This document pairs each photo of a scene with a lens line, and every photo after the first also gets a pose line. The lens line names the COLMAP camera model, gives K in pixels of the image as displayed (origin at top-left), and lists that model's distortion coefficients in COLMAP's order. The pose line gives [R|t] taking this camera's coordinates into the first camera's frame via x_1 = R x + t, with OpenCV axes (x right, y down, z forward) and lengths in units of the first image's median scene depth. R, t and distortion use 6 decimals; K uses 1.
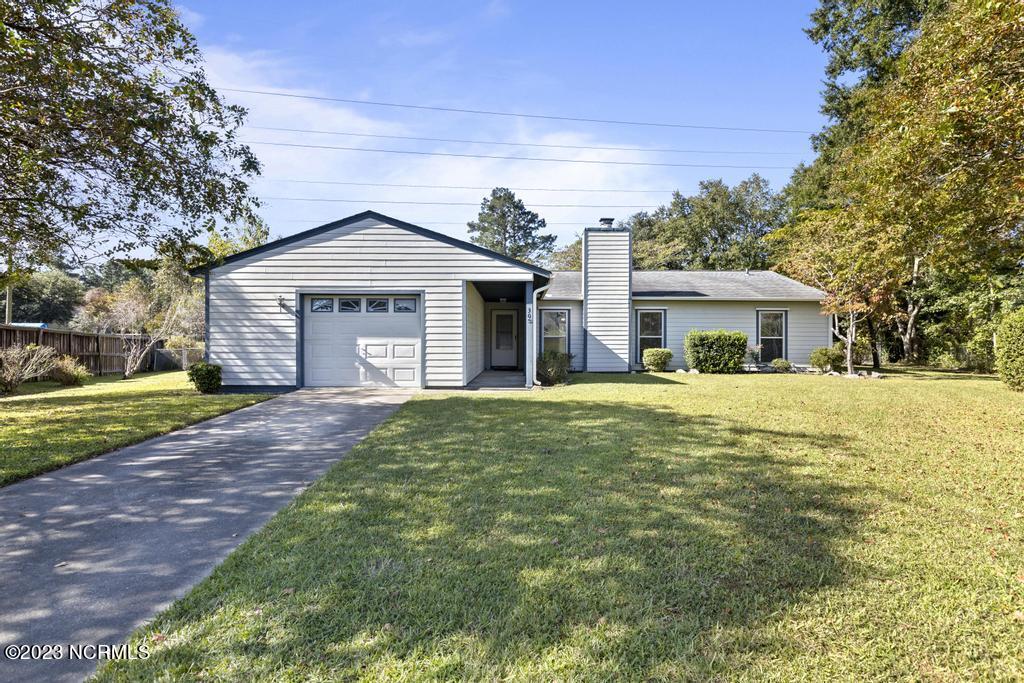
lens RADIAL K [[512.7, 0, 511.6], [0, 512.7, 345.6], [0, 0, 1]] dist [0.006954, 0.001160]
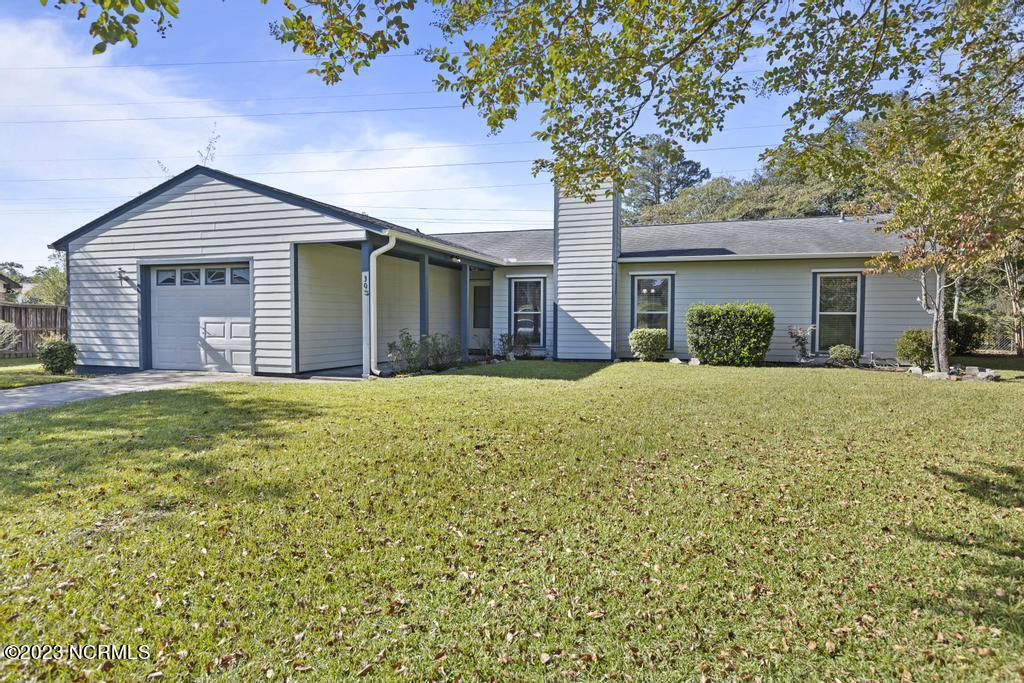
lens RADIAL K [[578.8, 0, 513.8], [0, 578.8, 344.5], [0, 0, 1]] dist [0.005406, 0.000949]
pose [[0.950601, 0.013761, -0.310111, 0.373926], [-0.003043, 0.999382, 0.035018, -0.000268], [0.310401, -0.032345, 0.950055, 0.168595]]
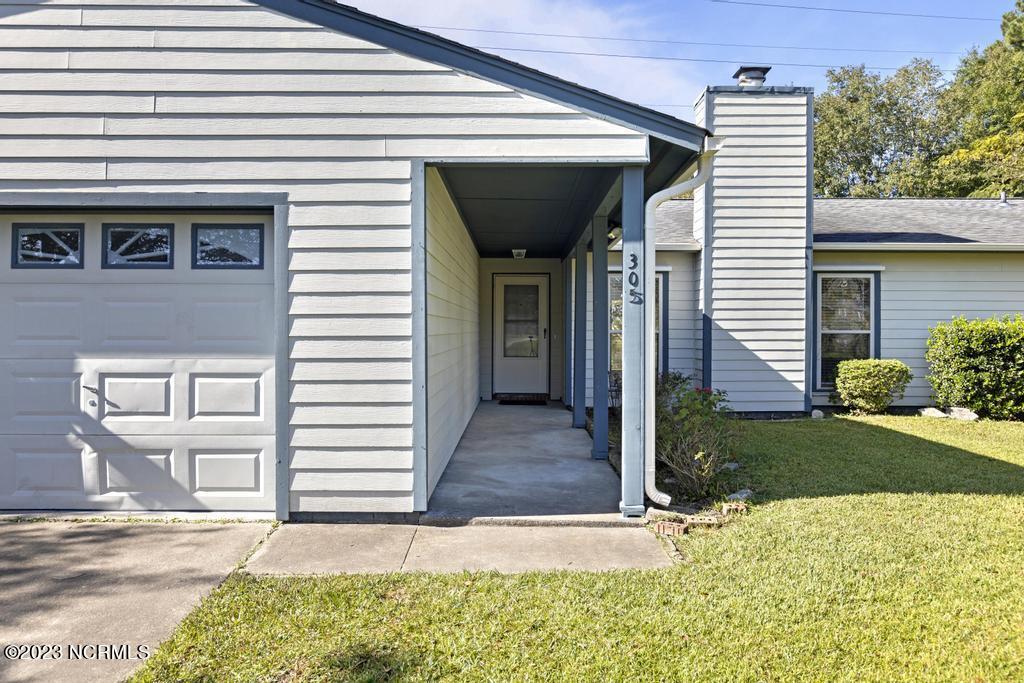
lens RADIAL K [[699.3, 0, 515.9], [0, 699.3, 336.3], [0, 0, 1]] dist [0.002415, 0.001020]
pose [[0.999974, -0.001822, 0.007014, -0.027493], [0.001786, 0.999985, 0.005190, -0.018915], [-0.007023, -0.005177, 0.999962, 0.420699]]
